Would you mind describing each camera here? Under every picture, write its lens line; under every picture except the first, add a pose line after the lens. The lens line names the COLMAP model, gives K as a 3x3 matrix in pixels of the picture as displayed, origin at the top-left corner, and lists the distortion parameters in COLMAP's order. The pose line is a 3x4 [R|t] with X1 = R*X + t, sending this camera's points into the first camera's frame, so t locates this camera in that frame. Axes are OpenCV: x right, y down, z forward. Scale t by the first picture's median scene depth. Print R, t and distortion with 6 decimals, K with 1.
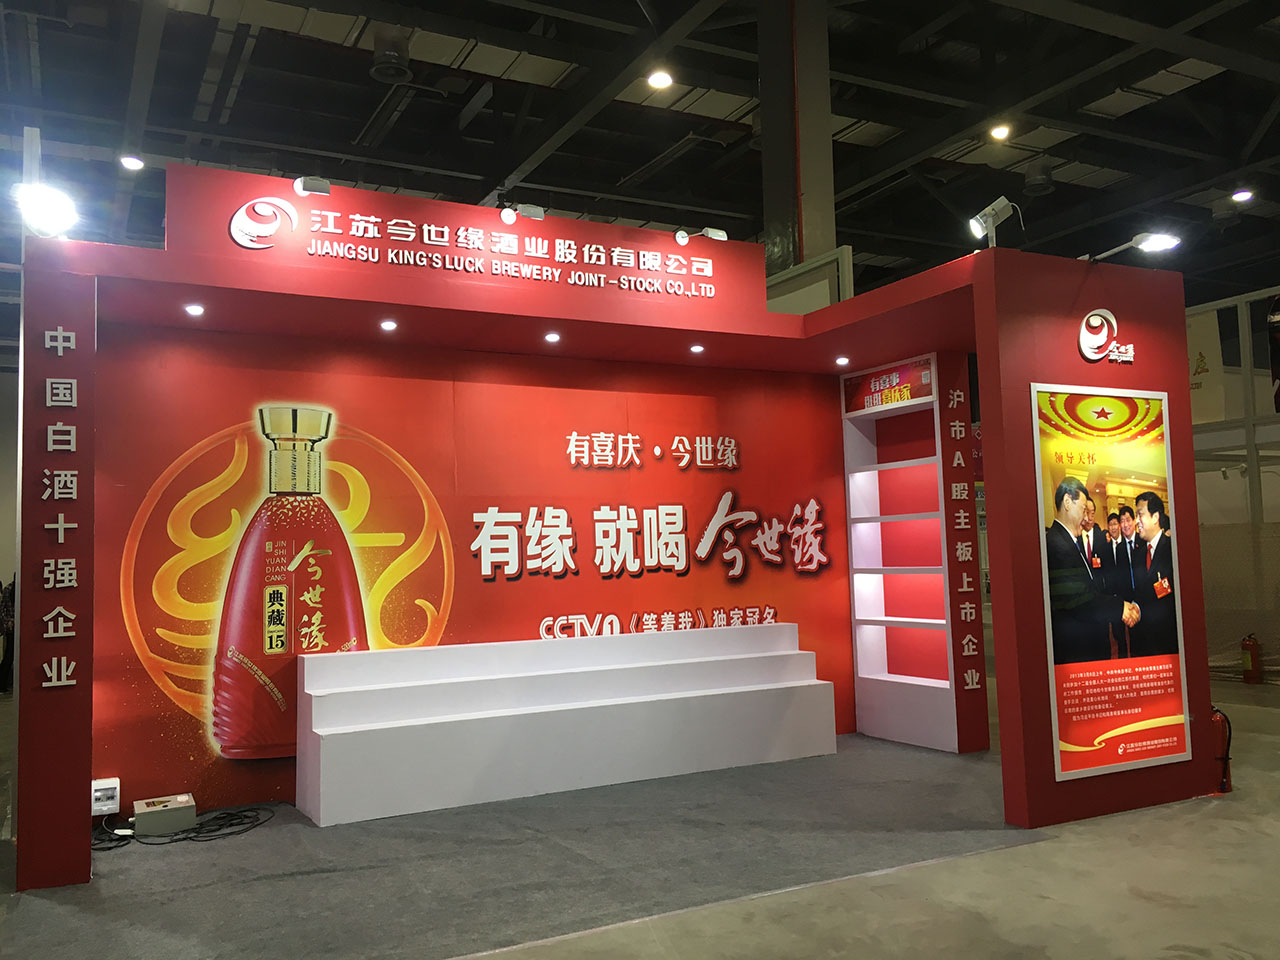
lens RADIAL K [[1078.4, 0, 645.7], [0, 1078.4, 479.8], [0, 0, 1]] dist [0.052675, -0.059072]
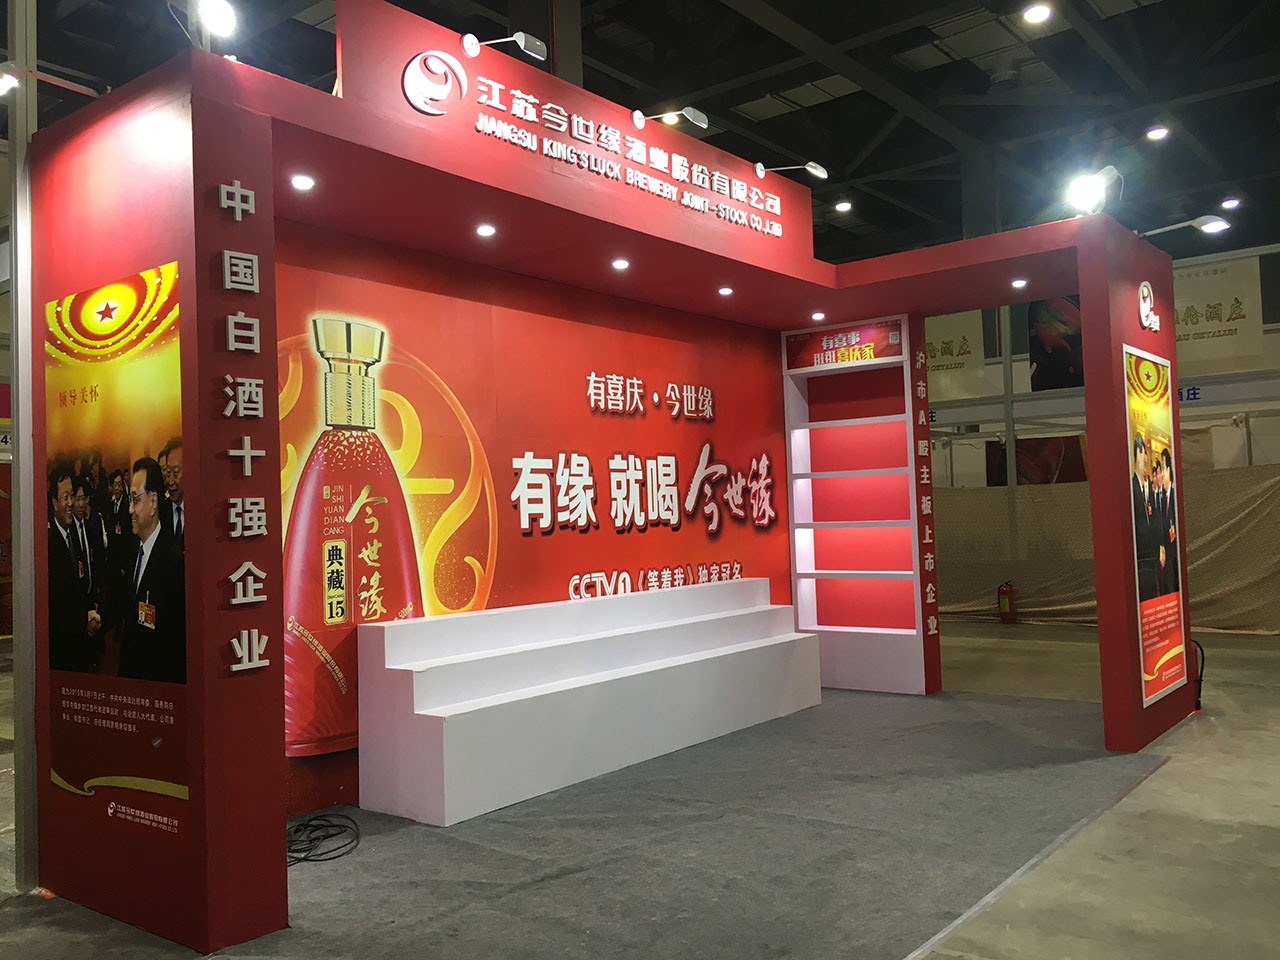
lens RADIAL K [[1078.4, 0, 633.0], [0, 1078.4, 481.4], [0, 0, 1]] dist [0.052675, -0.059072]
pose [[0.918026, 0.012218, 0.396333, -0.443312], [-0.023228, 0.999466, 0.022993, 0.029183], [-0.395840, -0.030314, 0.917819, 0.167527]]
